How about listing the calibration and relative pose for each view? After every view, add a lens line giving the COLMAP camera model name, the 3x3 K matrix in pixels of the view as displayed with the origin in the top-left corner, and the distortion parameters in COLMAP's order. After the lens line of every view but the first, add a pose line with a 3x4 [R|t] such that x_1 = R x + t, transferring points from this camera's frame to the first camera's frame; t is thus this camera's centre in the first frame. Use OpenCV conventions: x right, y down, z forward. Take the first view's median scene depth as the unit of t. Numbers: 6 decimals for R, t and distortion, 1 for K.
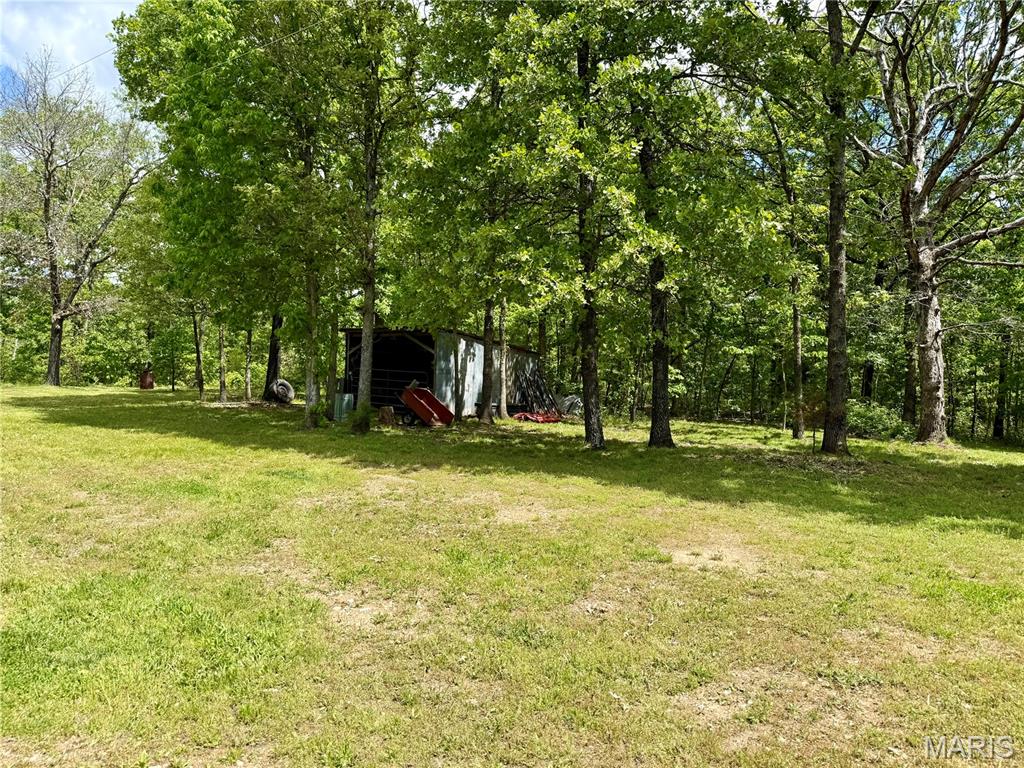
lens RADIAL K [[720.3, 0, 510.3], [0, 720.3, 378.6], [0, 0, 1]] dist [0.070441, -0.086741]
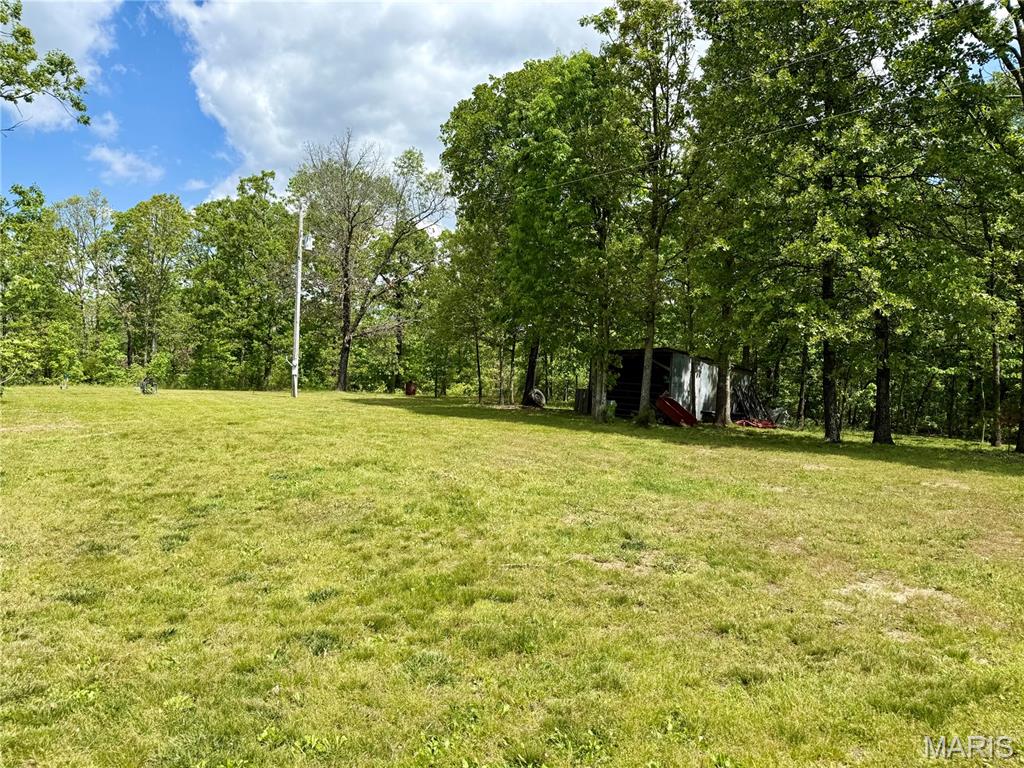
lens RADIAL K [[720.3, 0, 513.4], [0, 720.3, 387.5], [0, 0, 1]] dist [0.070441, -0.086741]
pose [[0.978042, 0.018141, -0.207618, -0.115449], [-0.020049, 0.999774, -0.007092, 0.009780], [0.207443, 0.011099, 0.978184, -0.297882]]
